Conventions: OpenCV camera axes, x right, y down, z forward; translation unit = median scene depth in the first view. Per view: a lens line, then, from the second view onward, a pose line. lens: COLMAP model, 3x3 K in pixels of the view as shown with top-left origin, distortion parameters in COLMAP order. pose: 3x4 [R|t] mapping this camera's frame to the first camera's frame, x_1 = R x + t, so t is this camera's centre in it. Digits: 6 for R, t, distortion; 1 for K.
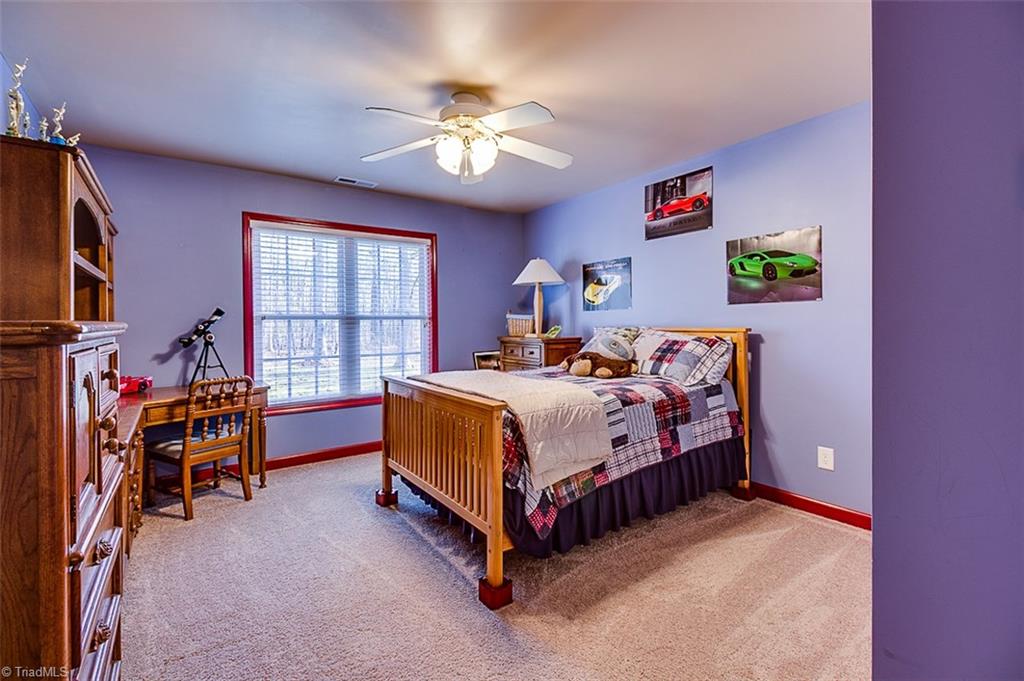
lens RADIAL K [[468.7, 0, 508.4], [0, 468.7, 332.0], [0, 0, 1]] dist [-0.034081, -0.003090]
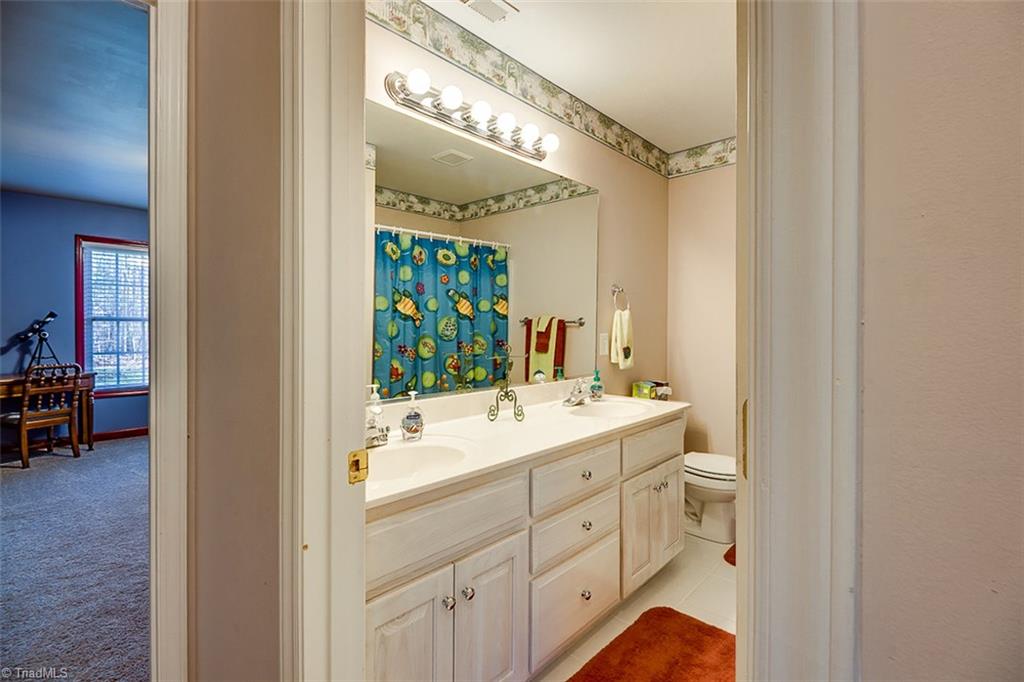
lens RADIAL K [[468.7, 0, 517.6], [0, 468.7, 338.5], [0, 0, 1]] dist [-0.034081, -0.003090]
pose [[0.973103, 0.005490, 0.230304, 0.347021], [-0.006420, 0.999974, 0.003286, 0.010380], [-0.230280, -0.004676, 0.973113, -0.517856]]
